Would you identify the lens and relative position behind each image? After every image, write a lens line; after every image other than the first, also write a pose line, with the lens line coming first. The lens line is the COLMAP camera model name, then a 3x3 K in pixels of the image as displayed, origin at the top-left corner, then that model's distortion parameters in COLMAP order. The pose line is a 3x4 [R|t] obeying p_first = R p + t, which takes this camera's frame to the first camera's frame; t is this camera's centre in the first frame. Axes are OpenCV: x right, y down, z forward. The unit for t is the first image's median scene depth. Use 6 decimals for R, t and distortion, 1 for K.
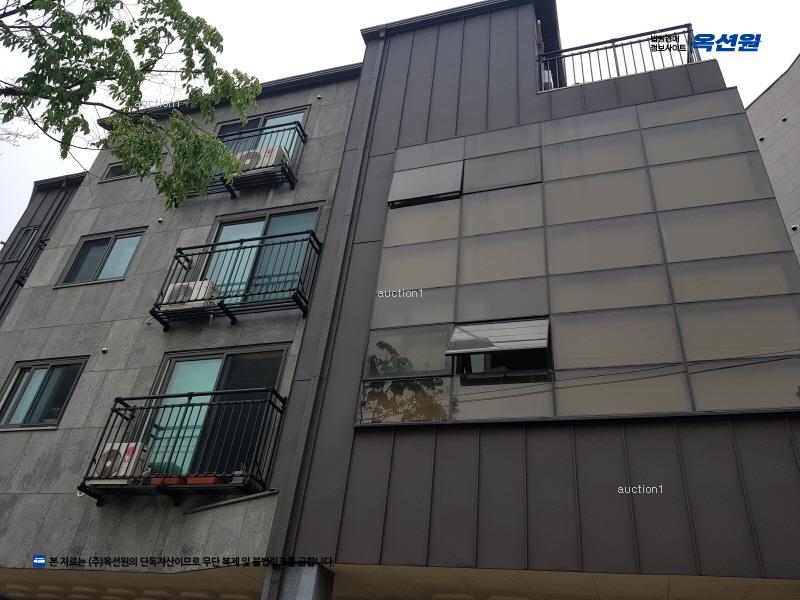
lens RADIAL K [[626.2, 0, 401.4], [0, 626.2, 285.4], [0, 0, 1]] dist [0.043398, -0.060774]
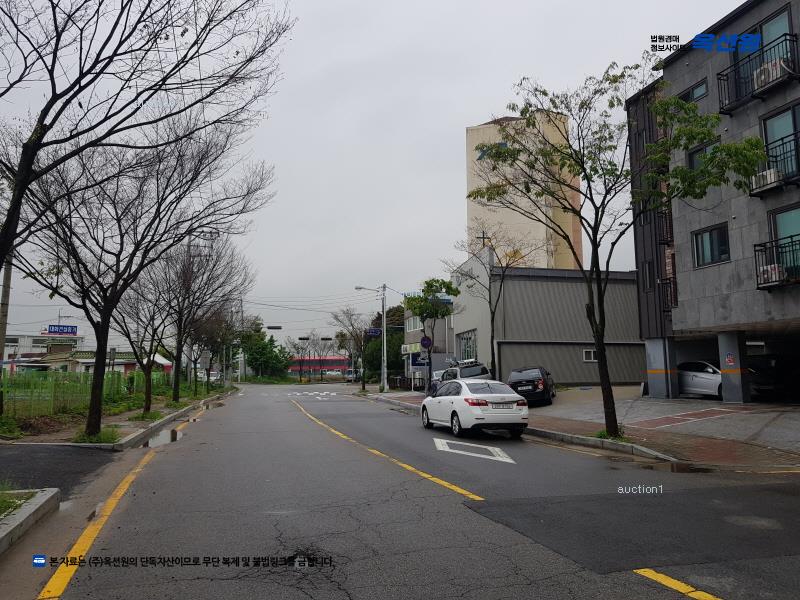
lens RADIAL K [[626.2, 0, 405.3], [0, 626.2, 283.4], [0, 0, 1]] dist [0.043398, -0.060774]
pose [[0.560334, -0.217546, -0.799187, 0.479682], [0.534194, 0.832309, 0.147978, -0.574060], [0.632979, -0.509838, 0.582583, -0.889427]]
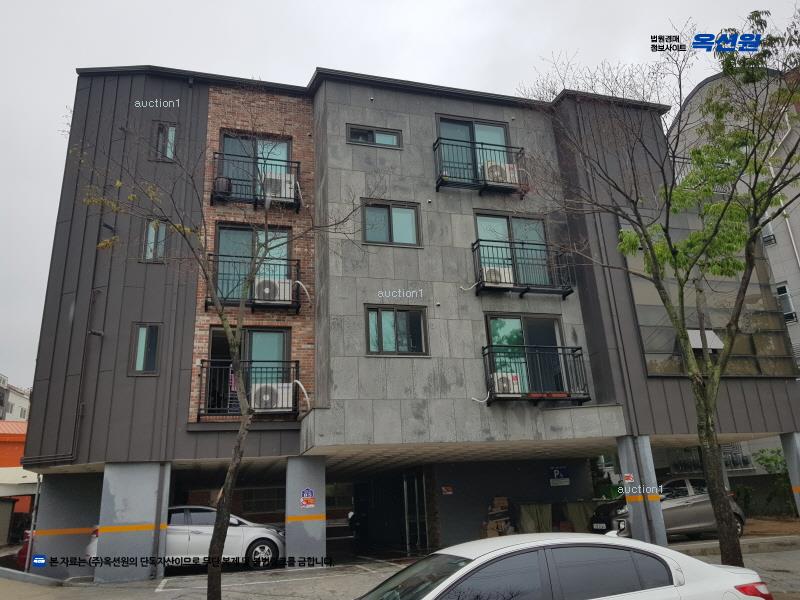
lens RADIAL K [[626.2, 0, 402.6], [0, 626.2, 280.1], [0, 0, 1]] dist [0.043398, -0.060774]
pose [[0.816997, 0.061354, 0.573369, -1.488000], [-0.220327, 0.952095, 0.212064, -0.266554], [-0.532891, -0.299585, 0.791376, -0.134710]]
